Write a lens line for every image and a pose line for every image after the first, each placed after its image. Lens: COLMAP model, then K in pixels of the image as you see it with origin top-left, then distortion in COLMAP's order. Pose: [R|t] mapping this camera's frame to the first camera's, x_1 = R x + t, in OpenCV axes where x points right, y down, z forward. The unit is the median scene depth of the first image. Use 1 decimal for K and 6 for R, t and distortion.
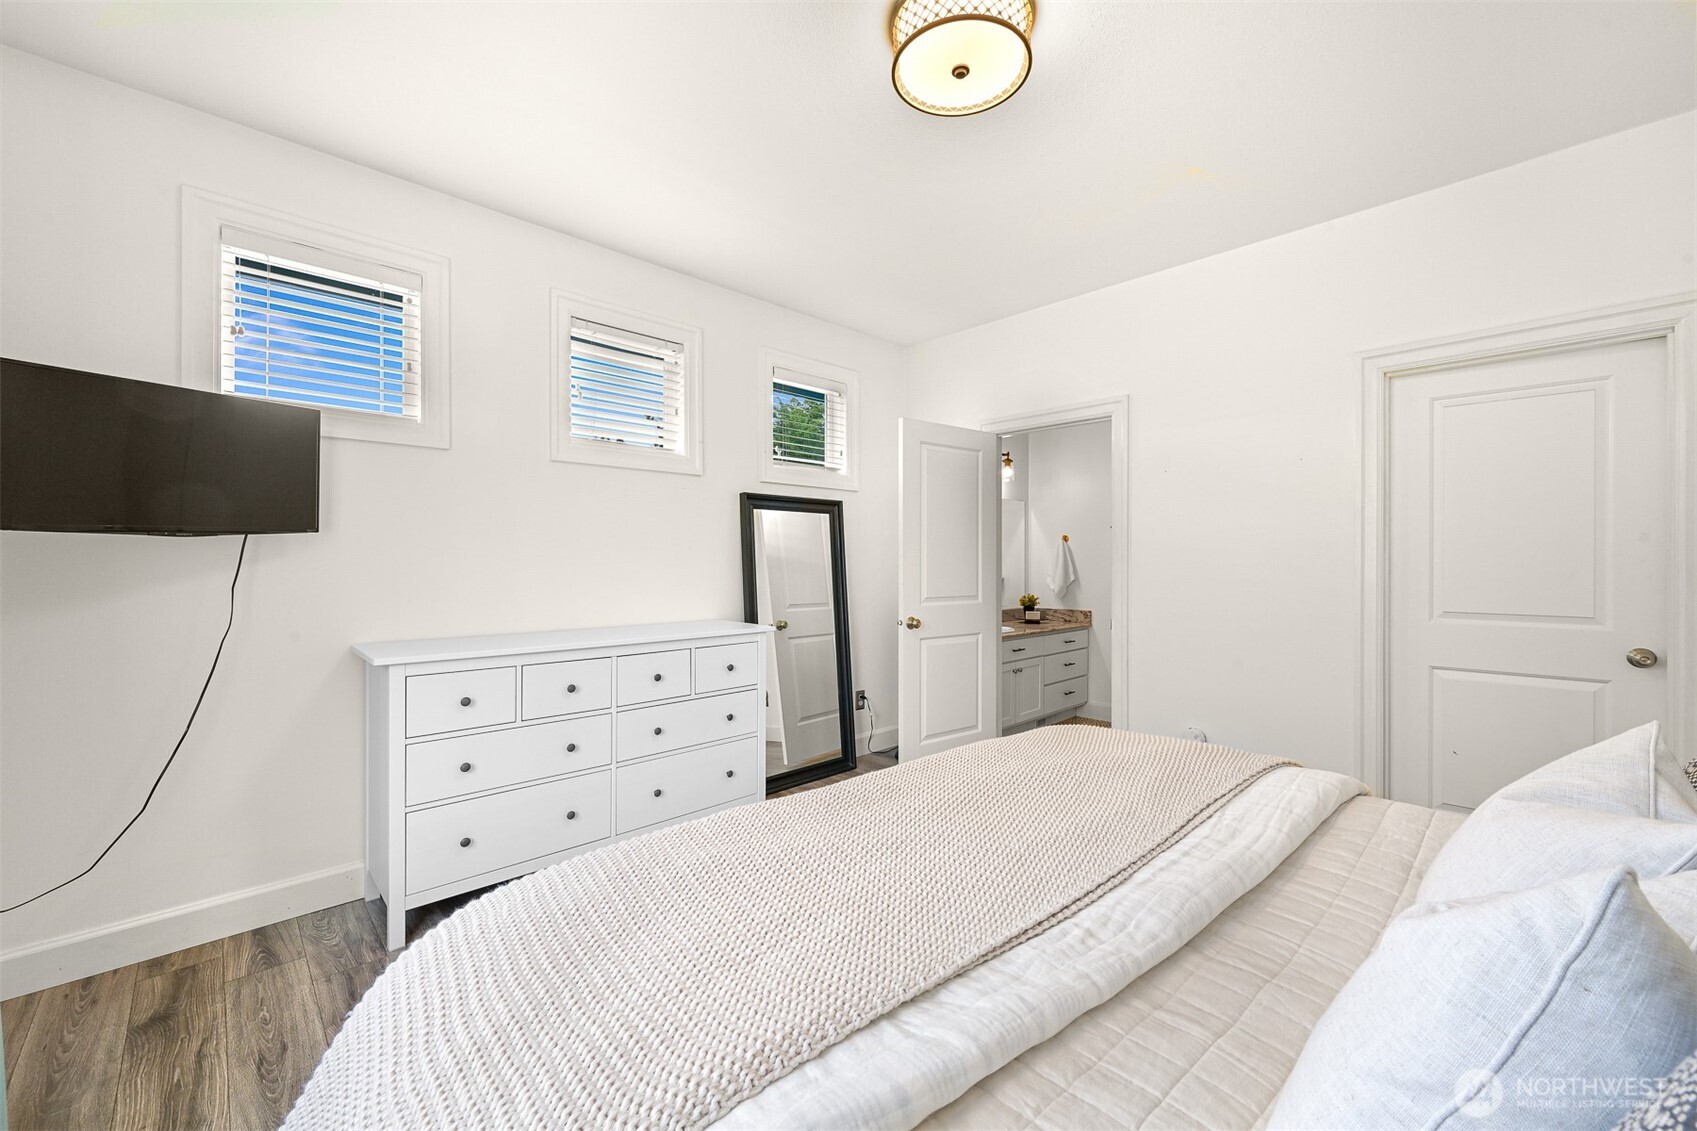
lens RADIAL K [[666.5, 0, 841.7], [0, 666.5, 569.9], [0, 0, 1]] dist [0.000155, -0.000027]
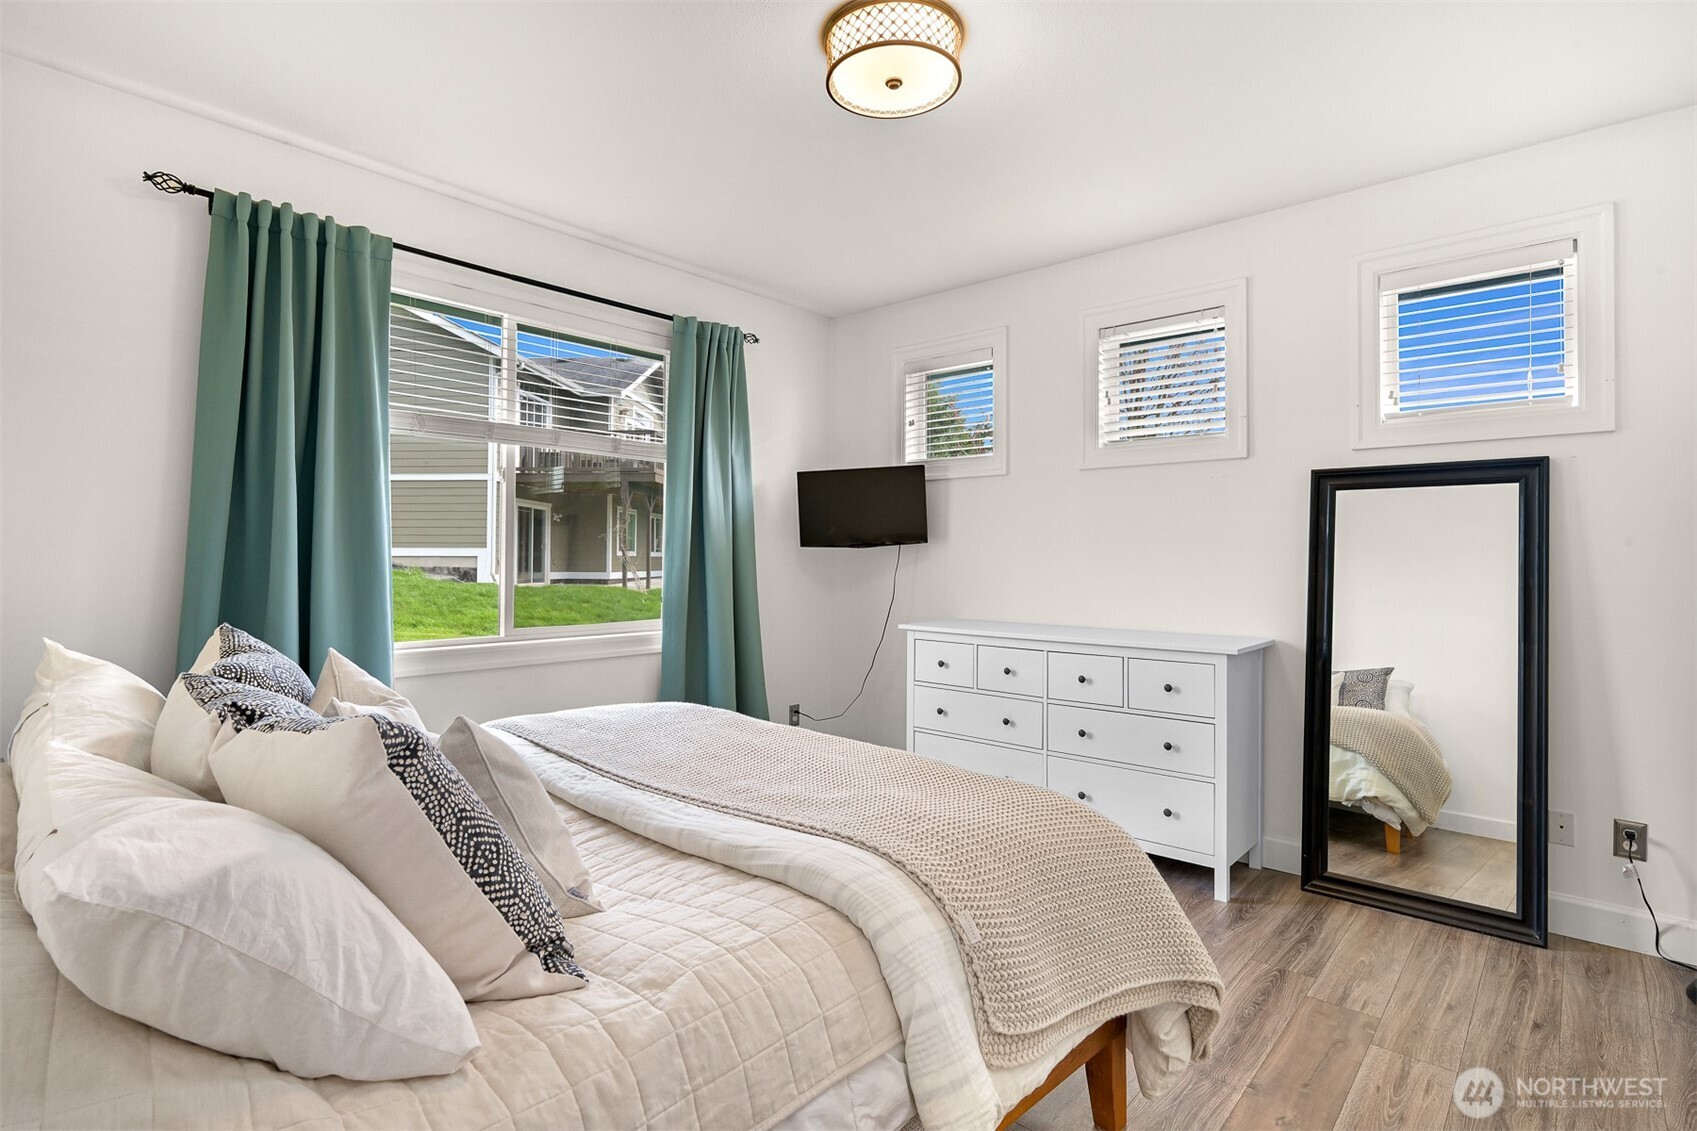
lens RADIAL K [[829.5, 0, 848.5], [0, 829.5, 565.5], [0, 0, 1]] dist [0.000687, 0.000070]
pose [[0.089862, 0.007691, -0.995924, 1.010874], [-0.017826, 0.999822, 0.006113, -0.011586], [0.995795, 0.017204, 0.089984, 0.582342]]
